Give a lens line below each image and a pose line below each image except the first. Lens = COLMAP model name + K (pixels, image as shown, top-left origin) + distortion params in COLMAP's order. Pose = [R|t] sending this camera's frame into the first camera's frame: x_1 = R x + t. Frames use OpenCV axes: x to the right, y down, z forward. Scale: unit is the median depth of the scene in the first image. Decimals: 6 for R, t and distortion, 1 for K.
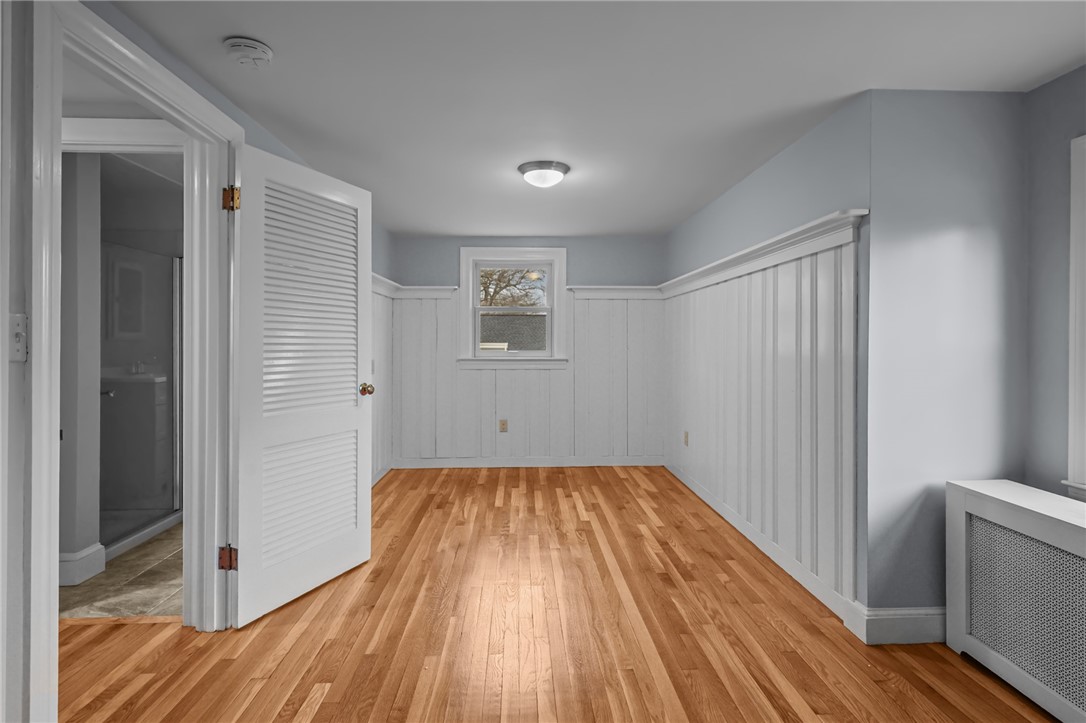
lens RADIAL K [[526.1, 0, 543.0], [0, 526.1, 346.6], [0, 0, 1]] dist [-0.000514, 0.000180]
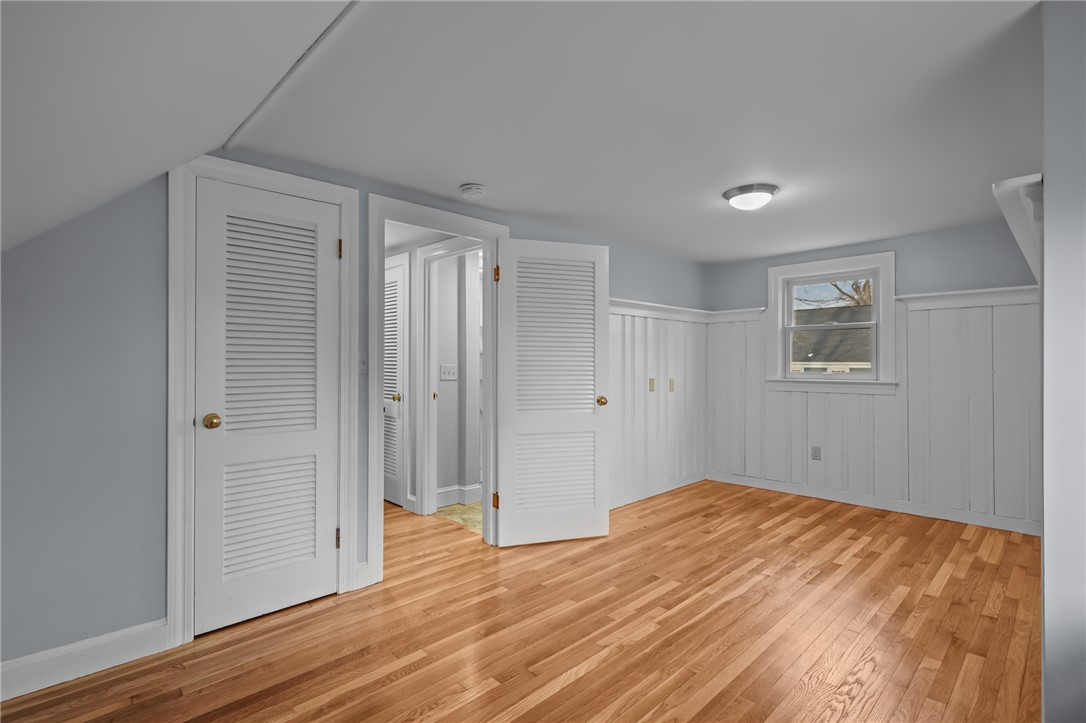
lens RADIAL K [[523.0, 0, 543.0], [0, 523.0, 361.5], [0, 0, 1]] dist [0.002035, 0.000072]
pose [[0.666085, -0.003753, -0.745866, 0.473481], [-0.003415, 0.999962, -0.008081, -0.003434], [0.745868, 0.007930, 0.666047, 0.038004]]
